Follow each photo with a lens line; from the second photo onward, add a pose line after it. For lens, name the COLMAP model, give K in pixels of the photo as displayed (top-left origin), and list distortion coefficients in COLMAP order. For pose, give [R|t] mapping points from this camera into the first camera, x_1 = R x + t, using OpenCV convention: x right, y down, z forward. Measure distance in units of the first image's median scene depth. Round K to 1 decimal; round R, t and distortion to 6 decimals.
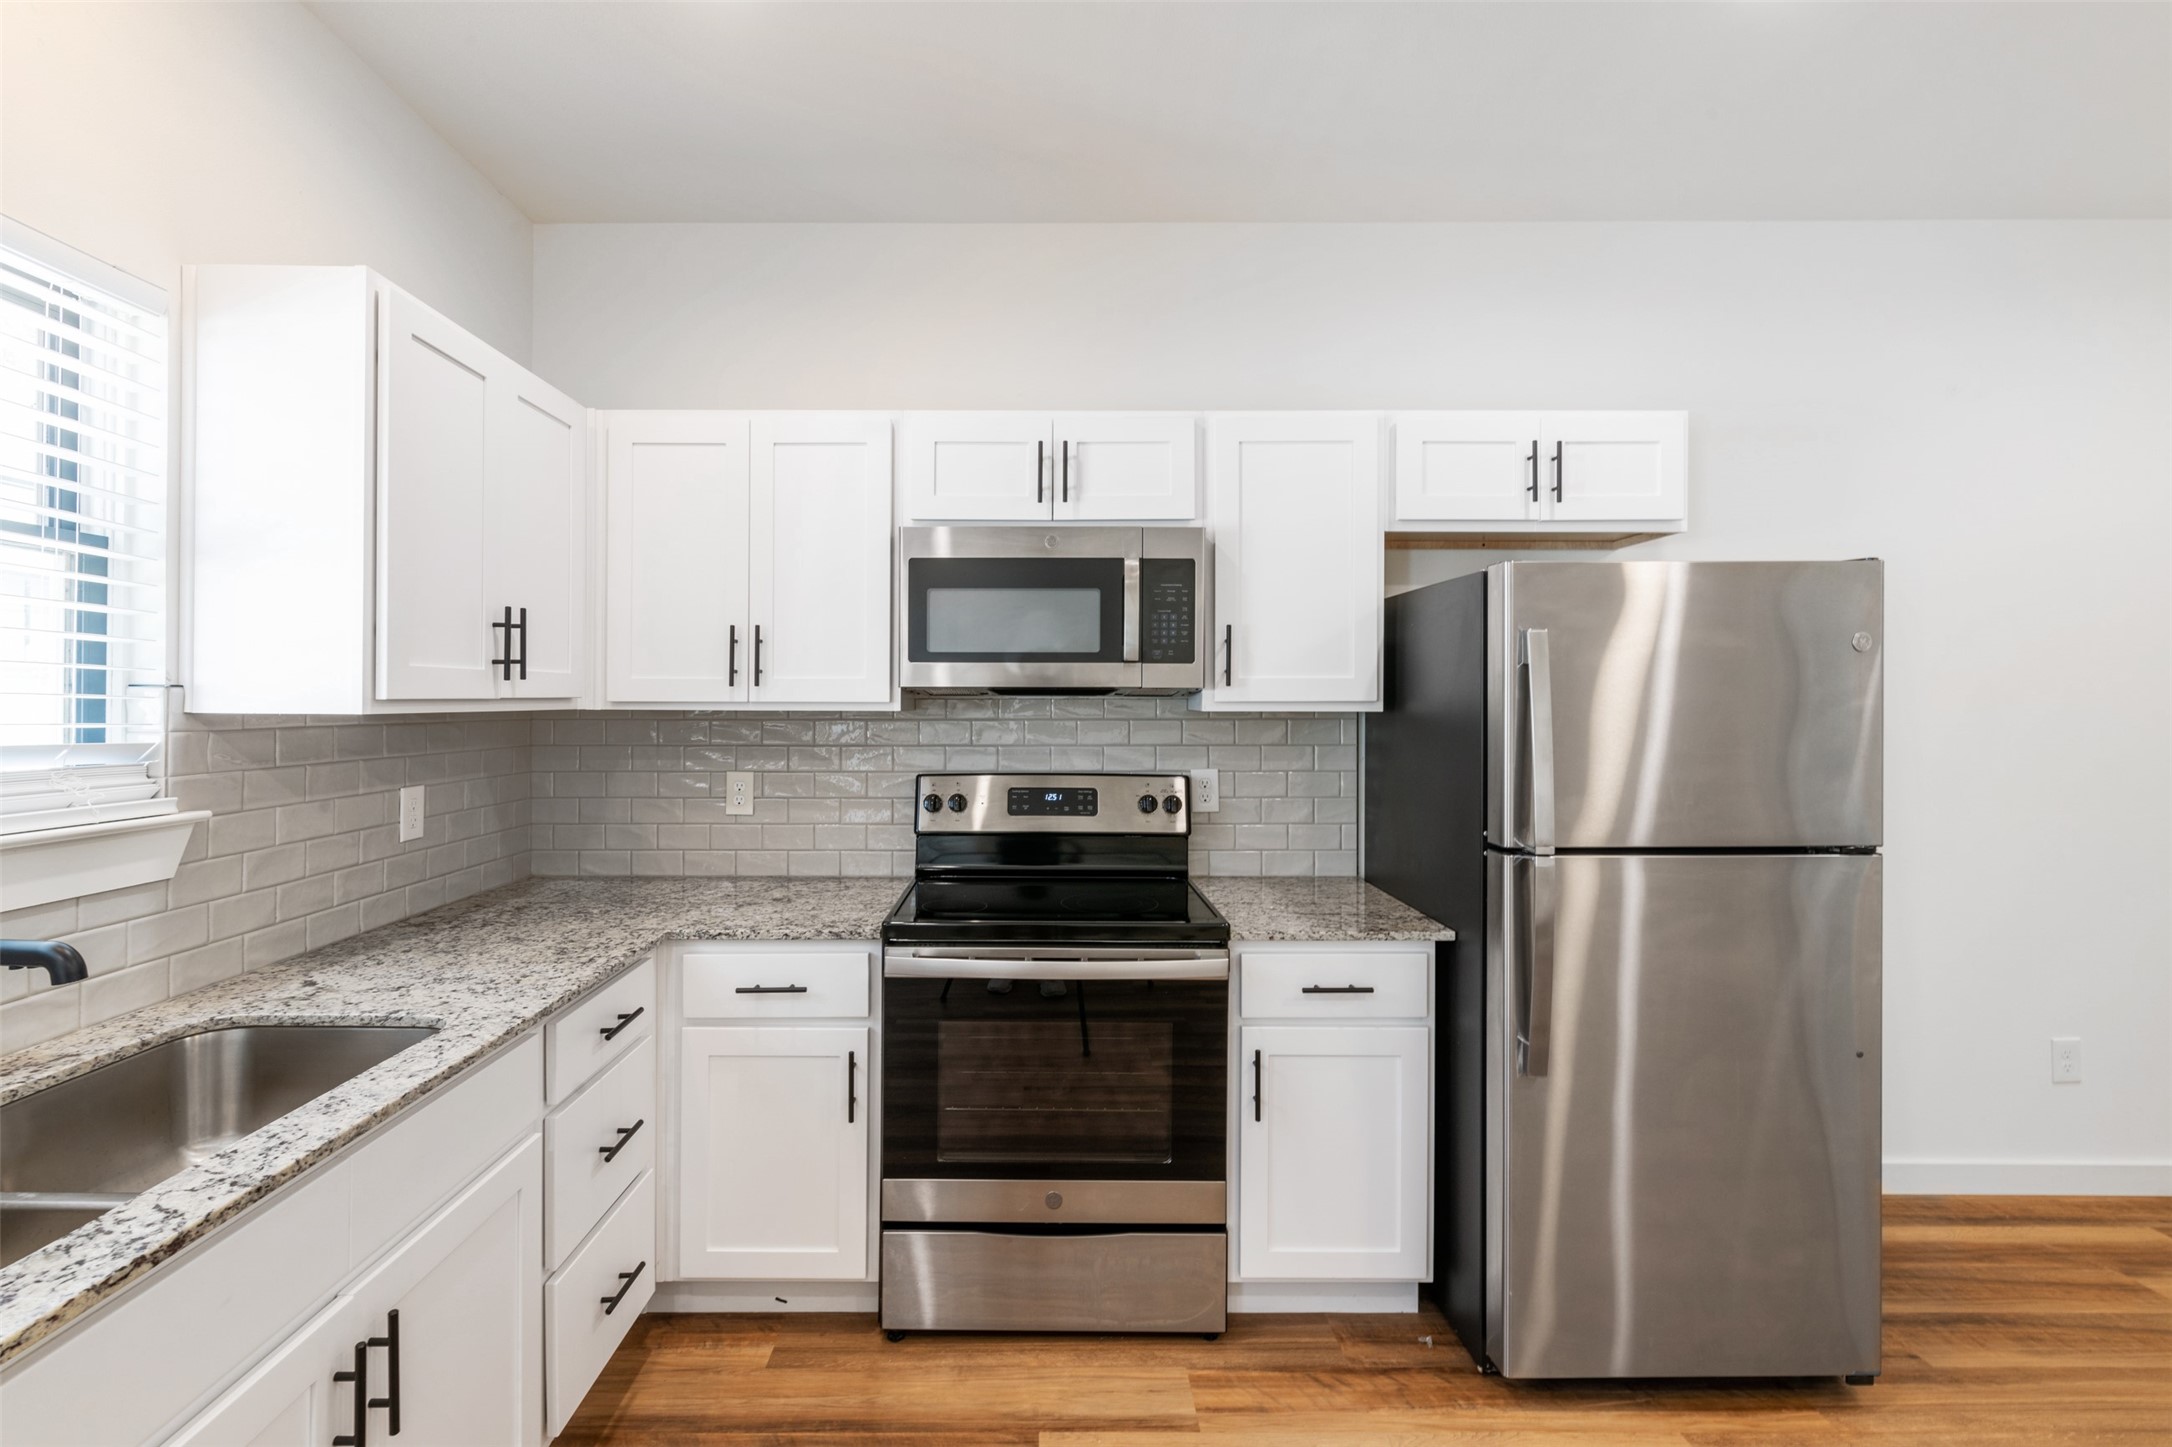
lens RADIAL K [[947.6, 0, 1034.7], [0, 947.6, 702.3], [0, 0, 1]] dist [0.003746, -0.002319]
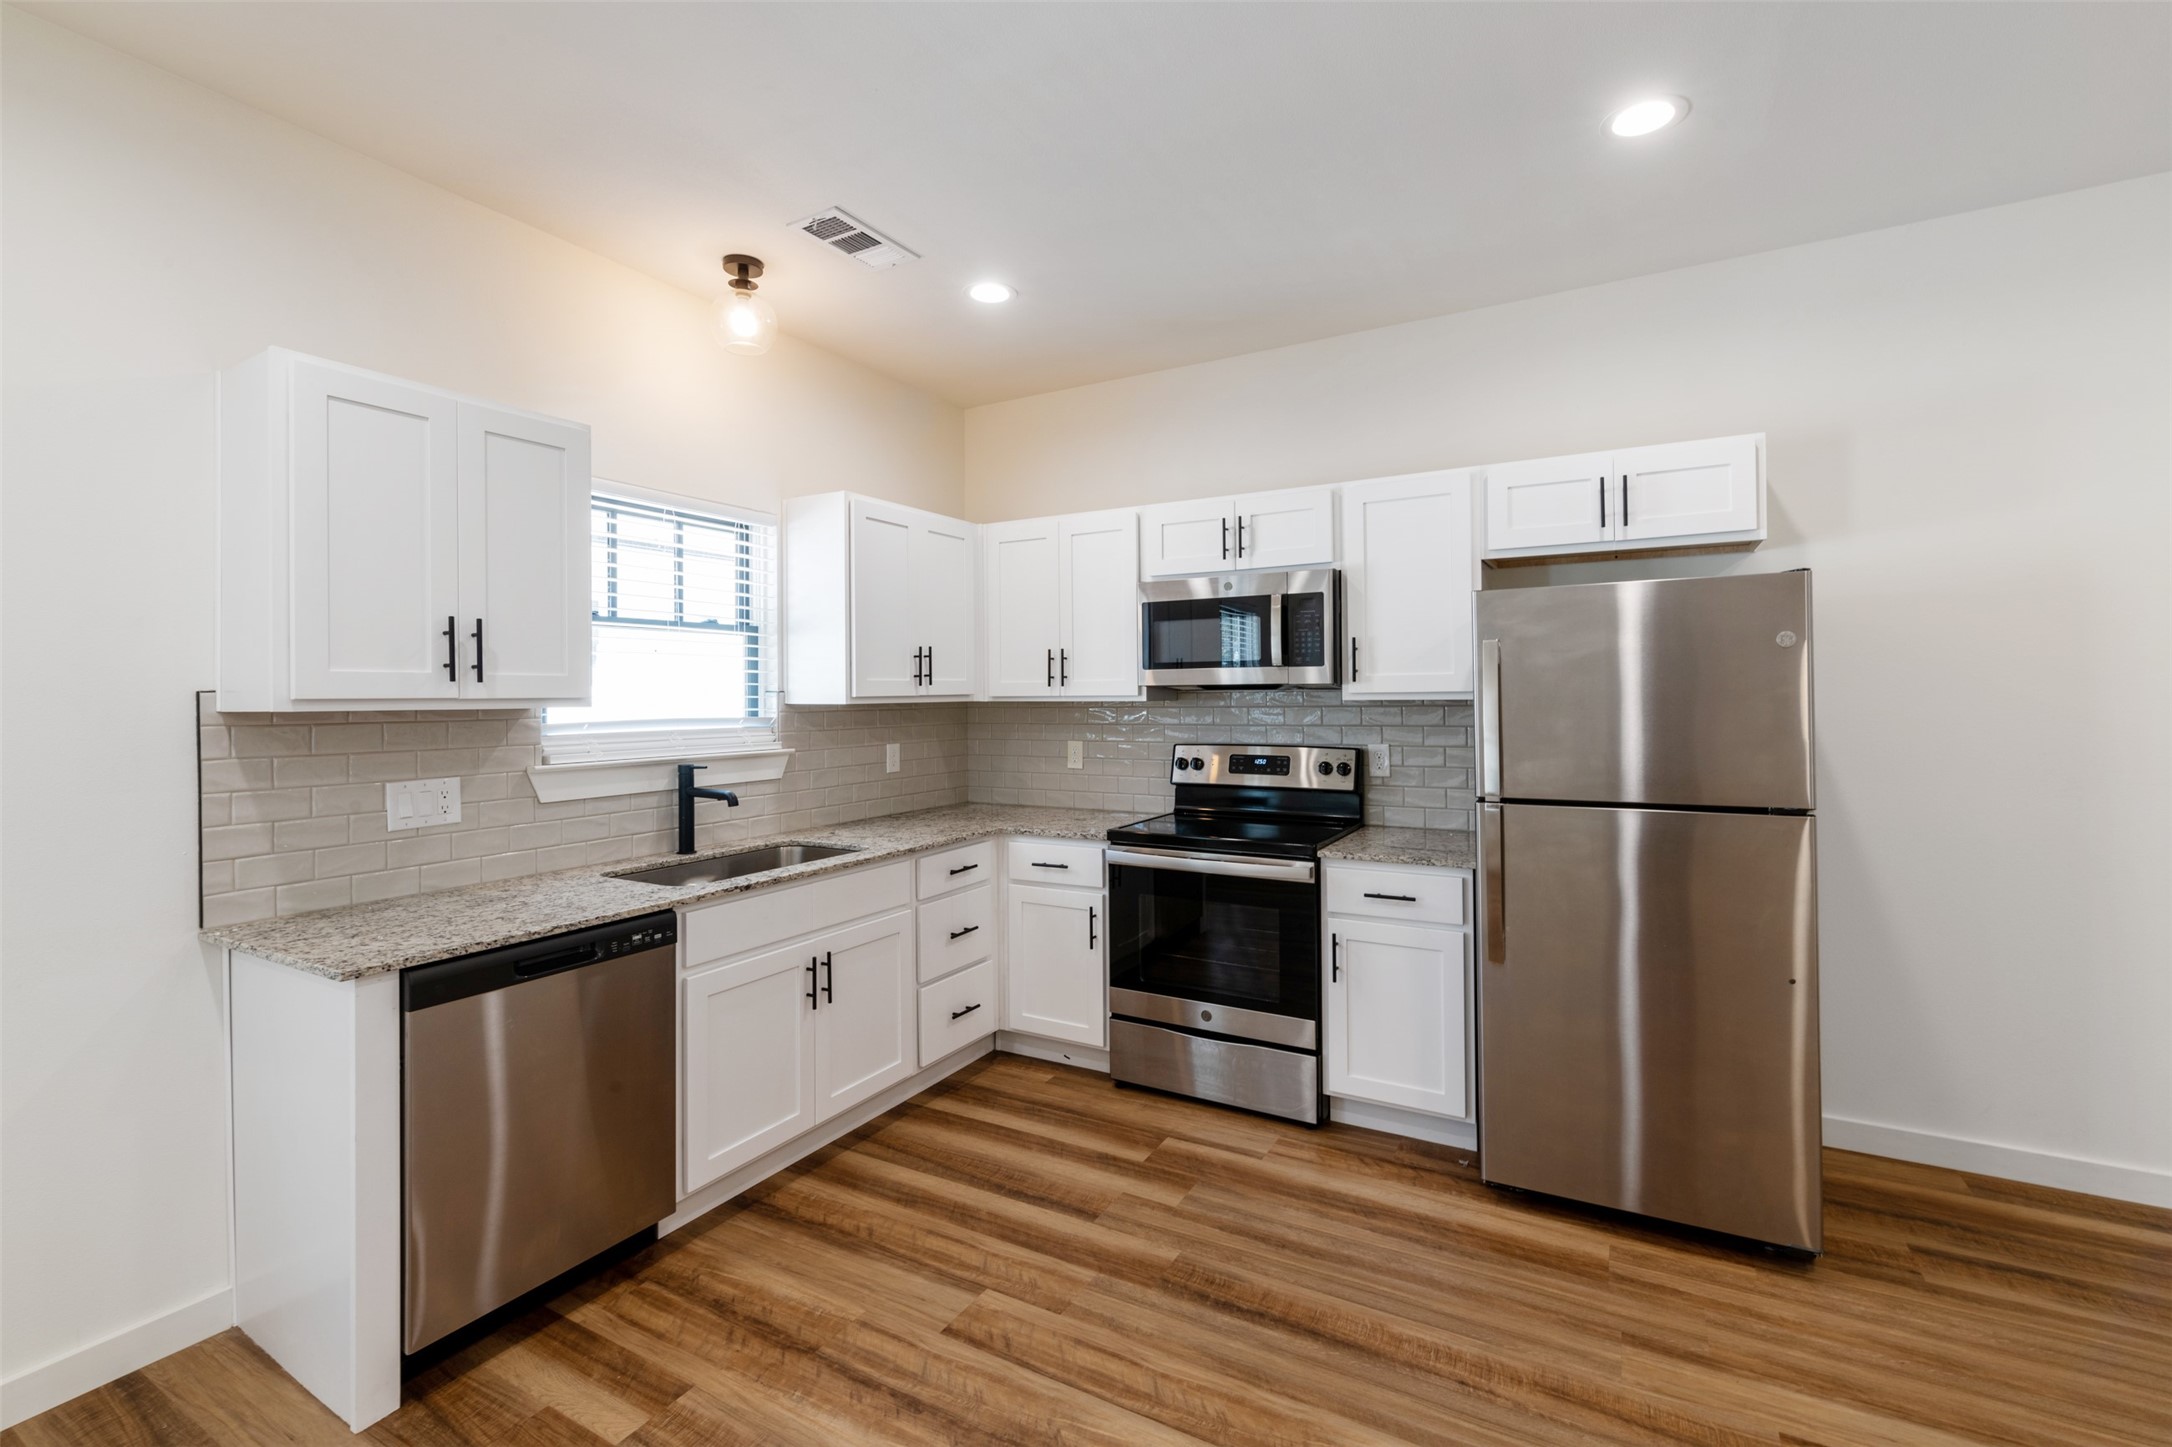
lens RADIAL K [[947.6, 0, 1096.7], [0, 947.6, 693.1], [0, 0, 1]] dist [0.003746, -0.002319]
pose [[0.873148, -0.010099, -0.487351, 0.617544], [0.010358, 0.999944, -0.002163, -0.001518], [0.487346, -0.003159, 0.873203, -0.434219]]
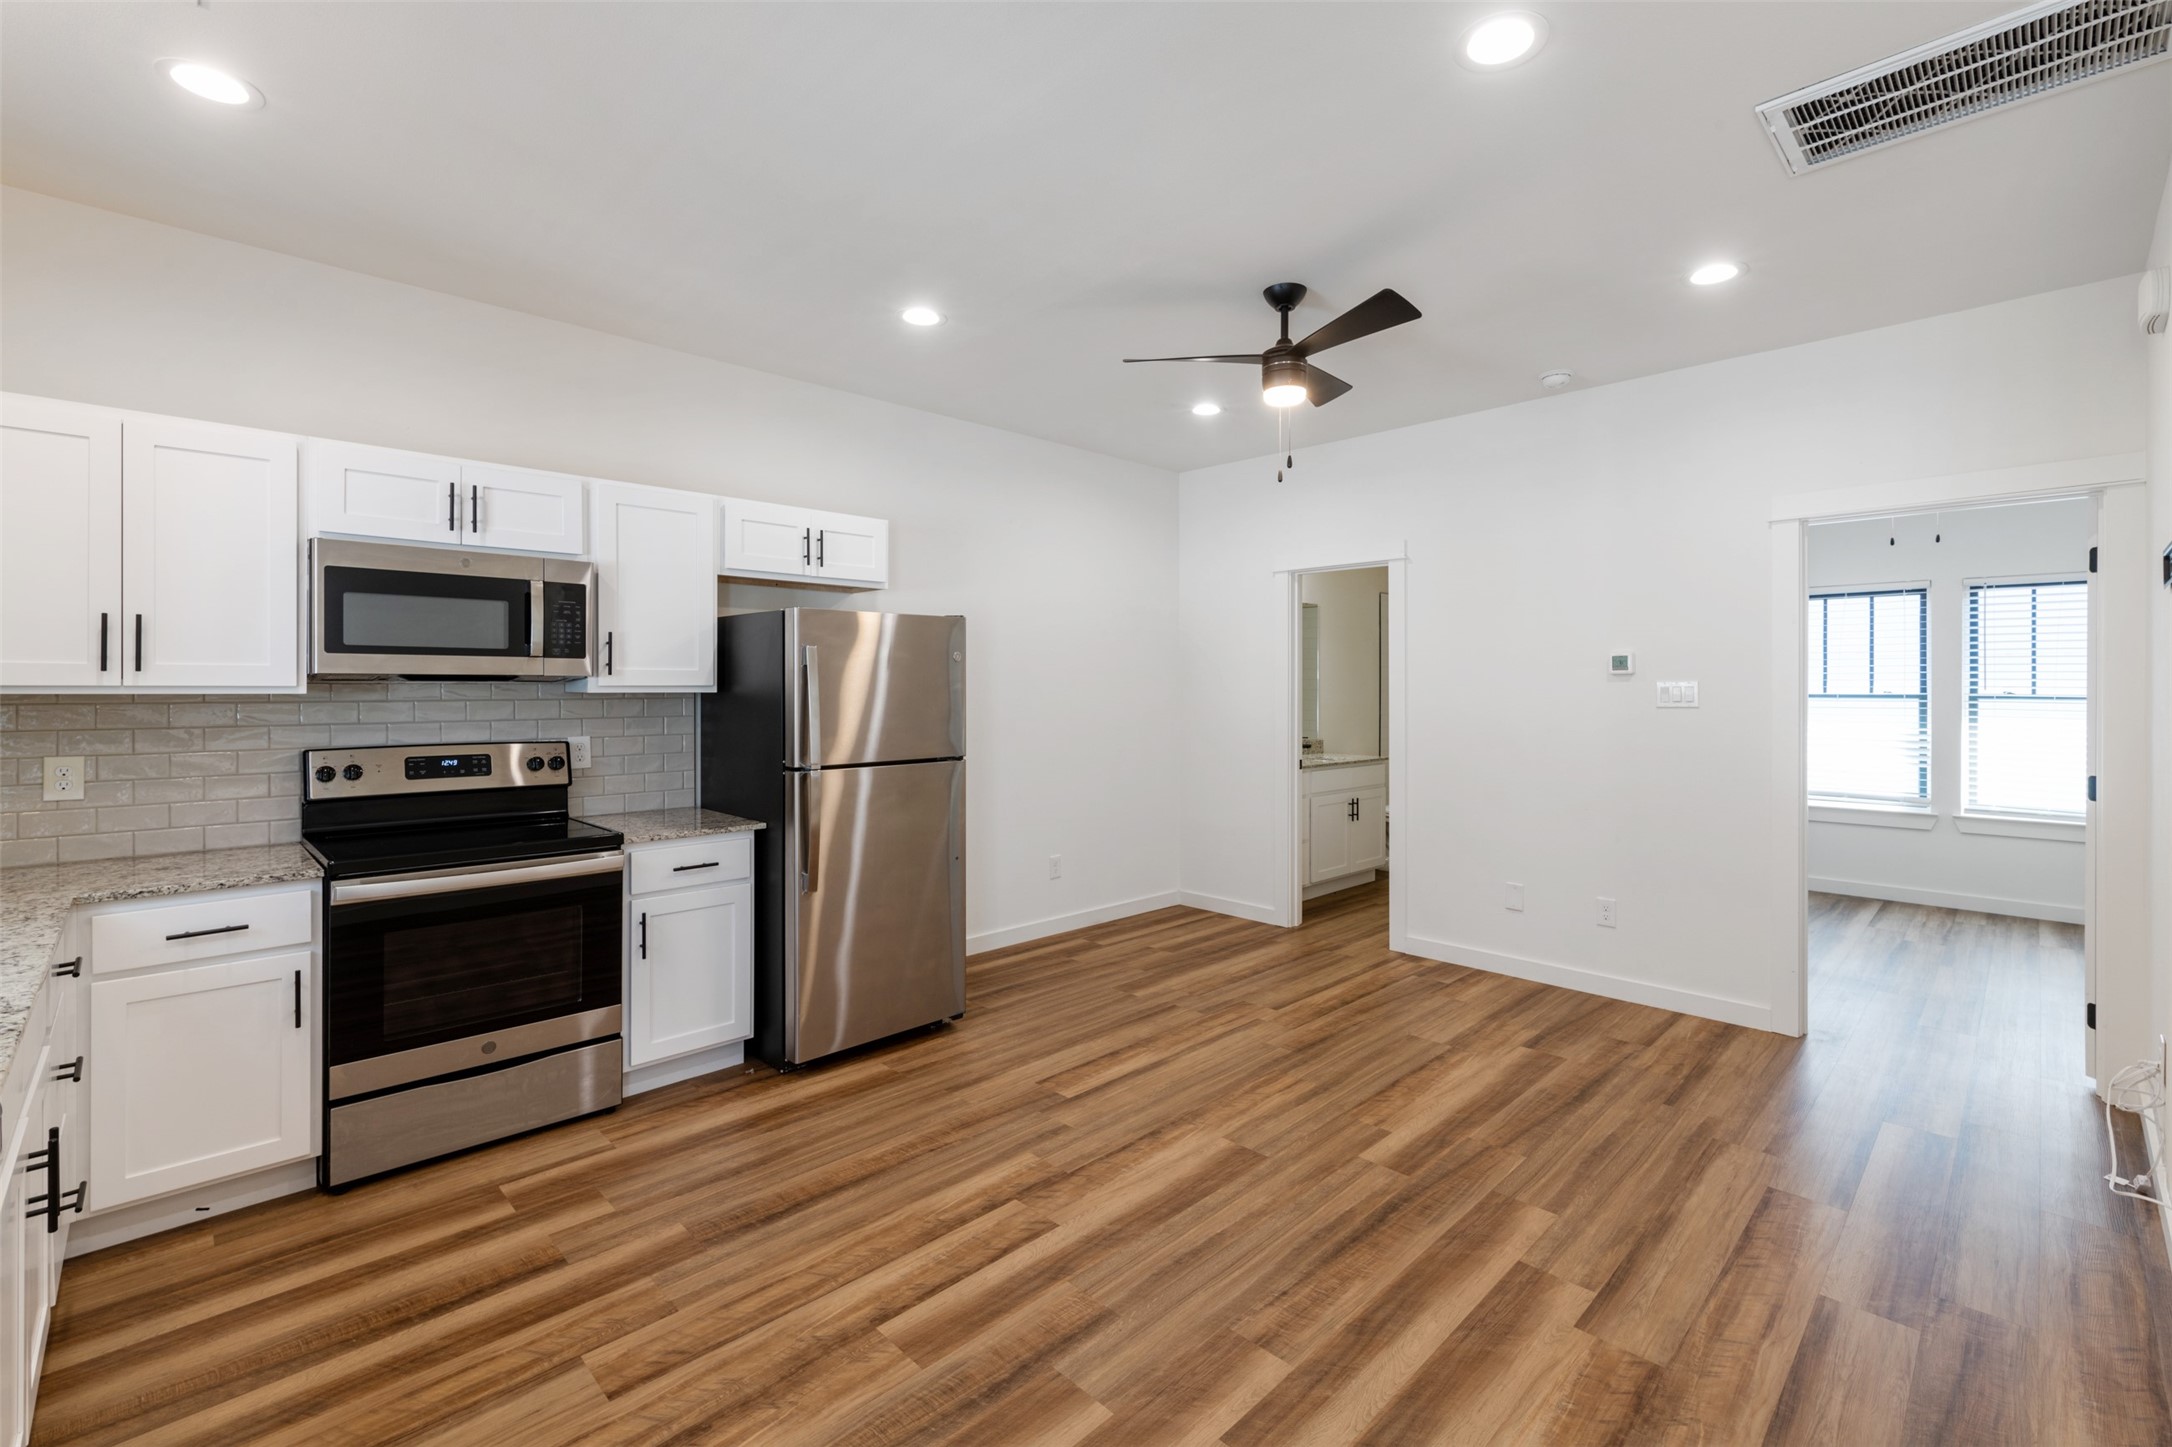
lens RADIAL K [[947.6, 0, 1096.1], [0, 947.6, 695.2], [0, 0, 1]] dist [0.003746, -0.002319]
pose [[0.705922, -0.007116, 0.708253, -0.326432], [0.000396, 0.999953, 0.009653, -0.000012], [-0.708289, -0.006534, 0.705892, -0.588633]]
